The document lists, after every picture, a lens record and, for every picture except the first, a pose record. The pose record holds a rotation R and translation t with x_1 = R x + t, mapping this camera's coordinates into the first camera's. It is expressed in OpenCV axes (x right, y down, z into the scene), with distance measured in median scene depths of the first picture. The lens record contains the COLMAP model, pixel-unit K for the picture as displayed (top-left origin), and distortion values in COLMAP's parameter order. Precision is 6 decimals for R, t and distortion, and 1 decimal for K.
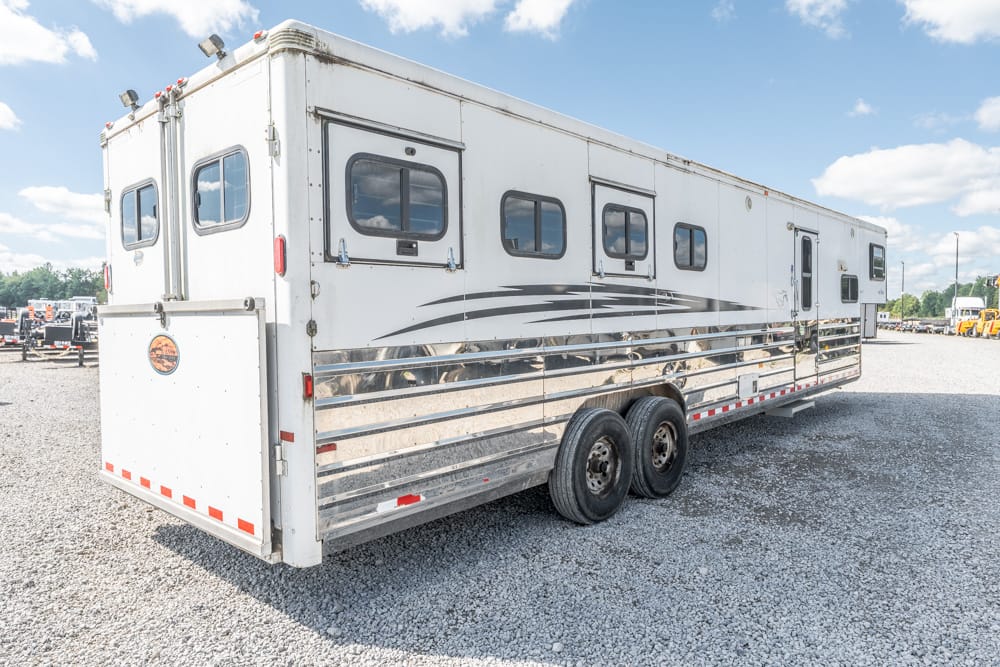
lens RADIAL K [[660.9, 0, 500.0], [0, 660.9, 333.5], [0, 0, 1]] dist [-0.009752, -0.002399]
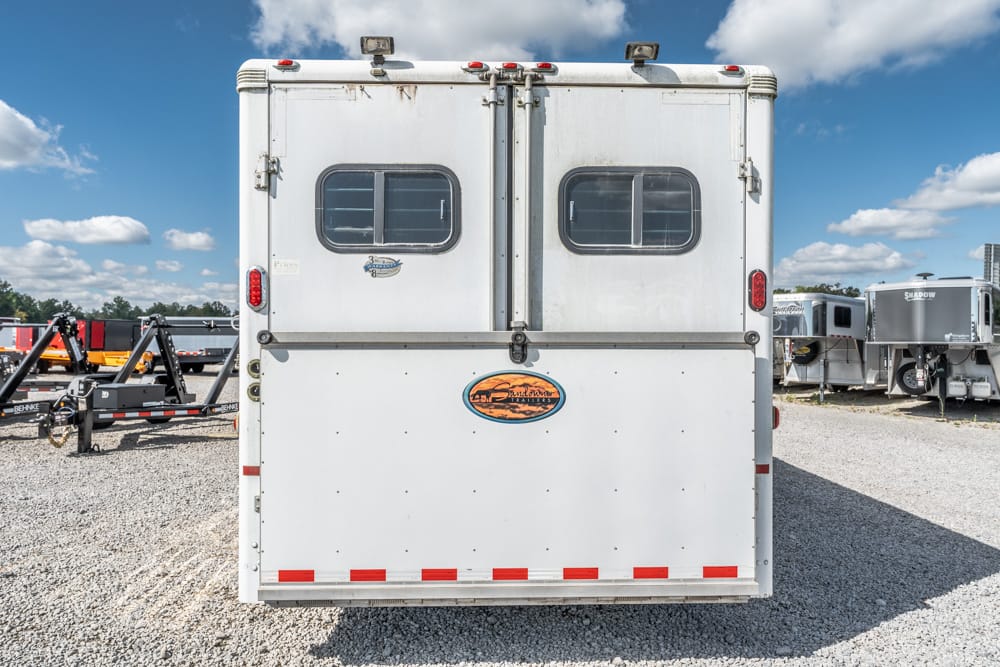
lens RADIAL K [[660.9, 0, 500.0], [0, 660.9, 333.5], [0, 0, 1]] dist [-0.009752, -0.002399]
pose [[0.715553, 0.014493, 0.698408, -0.828338], [0.009971, 0.999471, -0.030956, -0.015487], [-0.698487, 0.029114, 0.715030, 0.343969]]
